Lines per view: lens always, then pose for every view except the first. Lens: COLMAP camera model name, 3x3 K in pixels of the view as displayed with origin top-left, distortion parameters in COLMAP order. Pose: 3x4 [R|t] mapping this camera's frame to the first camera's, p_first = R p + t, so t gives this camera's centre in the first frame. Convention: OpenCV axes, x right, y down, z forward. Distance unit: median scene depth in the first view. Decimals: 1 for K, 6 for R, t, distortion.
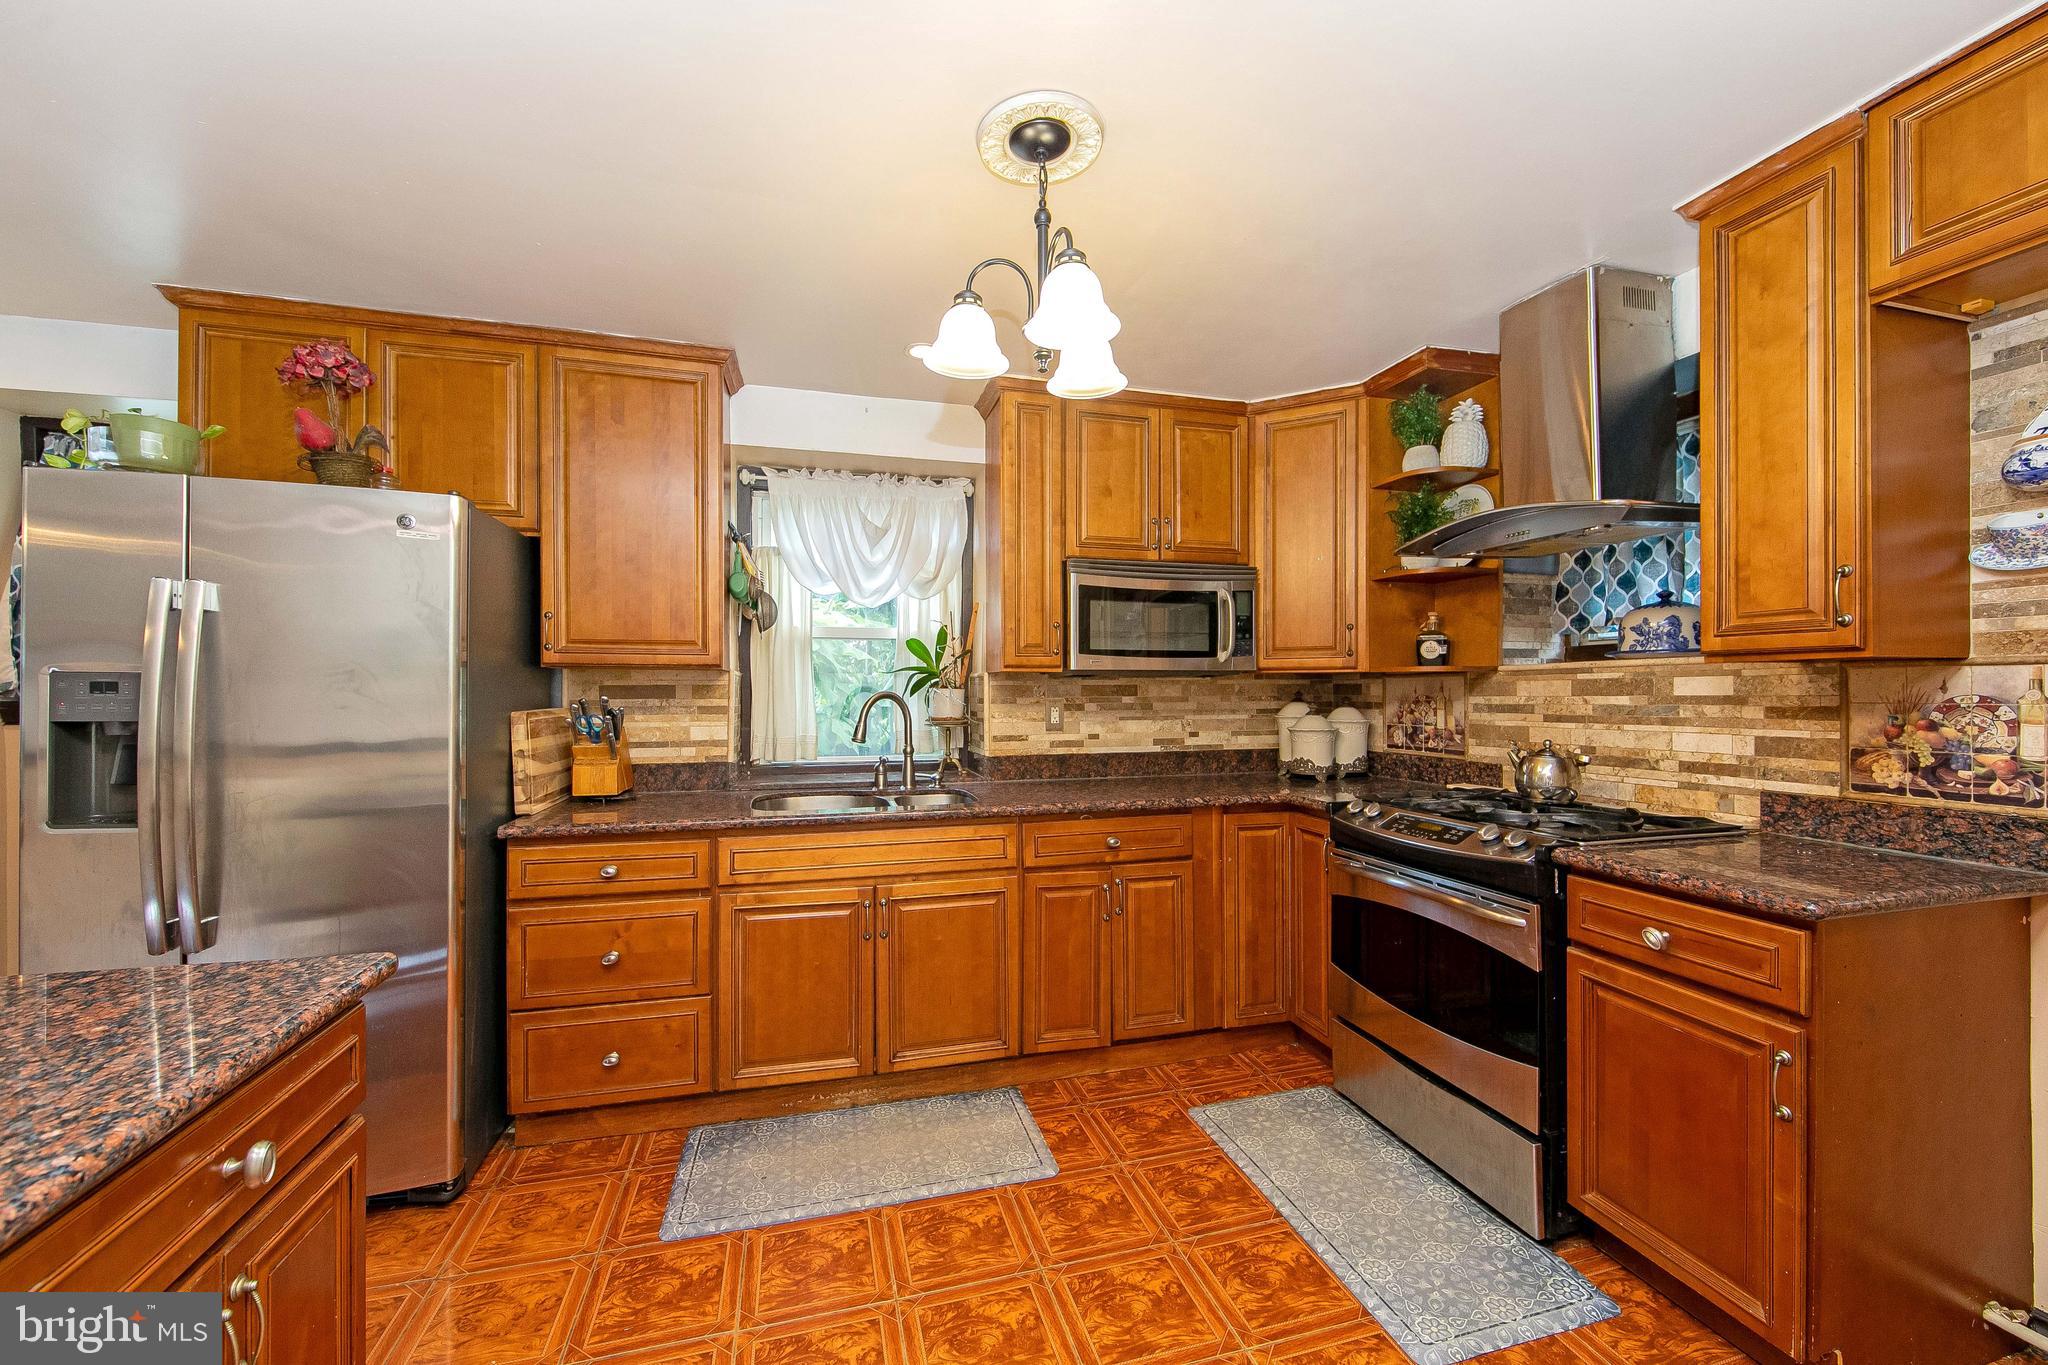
lens RADIAL K [[813.4, 0, 1025.8], [0, 813.4, 690.1], [0, 0, 1]] dist [-0.000304, 0.000095]
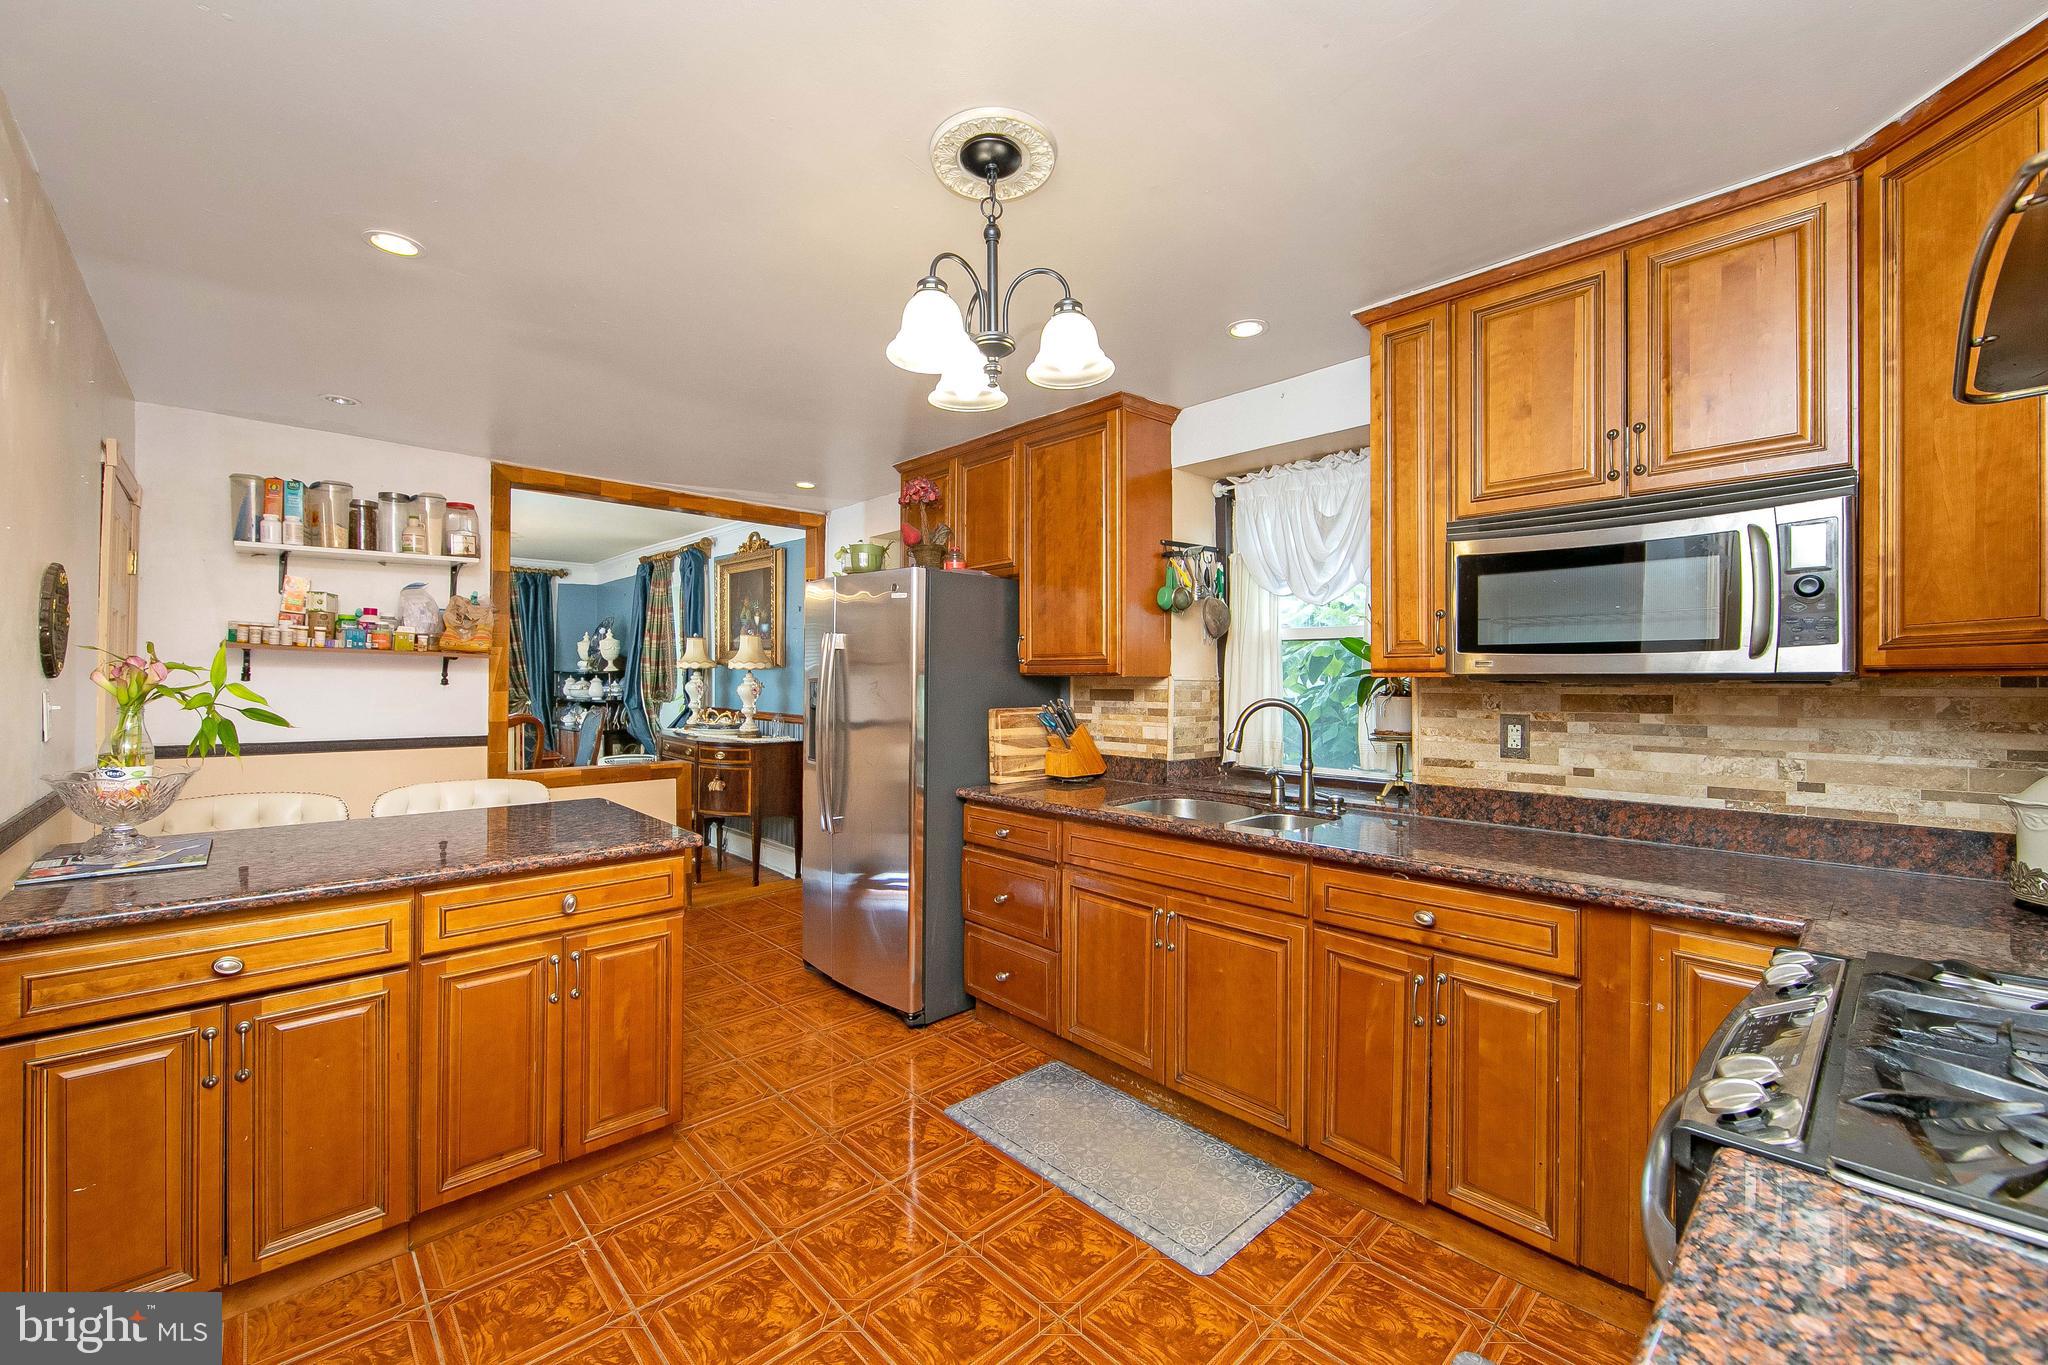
lens RADIAL K [[814.8, 0, 1024.0], [0, 814.8, 682.5], [0, 0, 1]] dist [0.001081, 0.000032]
pose [[0.467348, 0.002966, -0.884068, 0.512107], [-0.003616, 0.999992, 0.001444, -0.017103], [0.884066, 0.002522, 0.467356, 0.318255]]
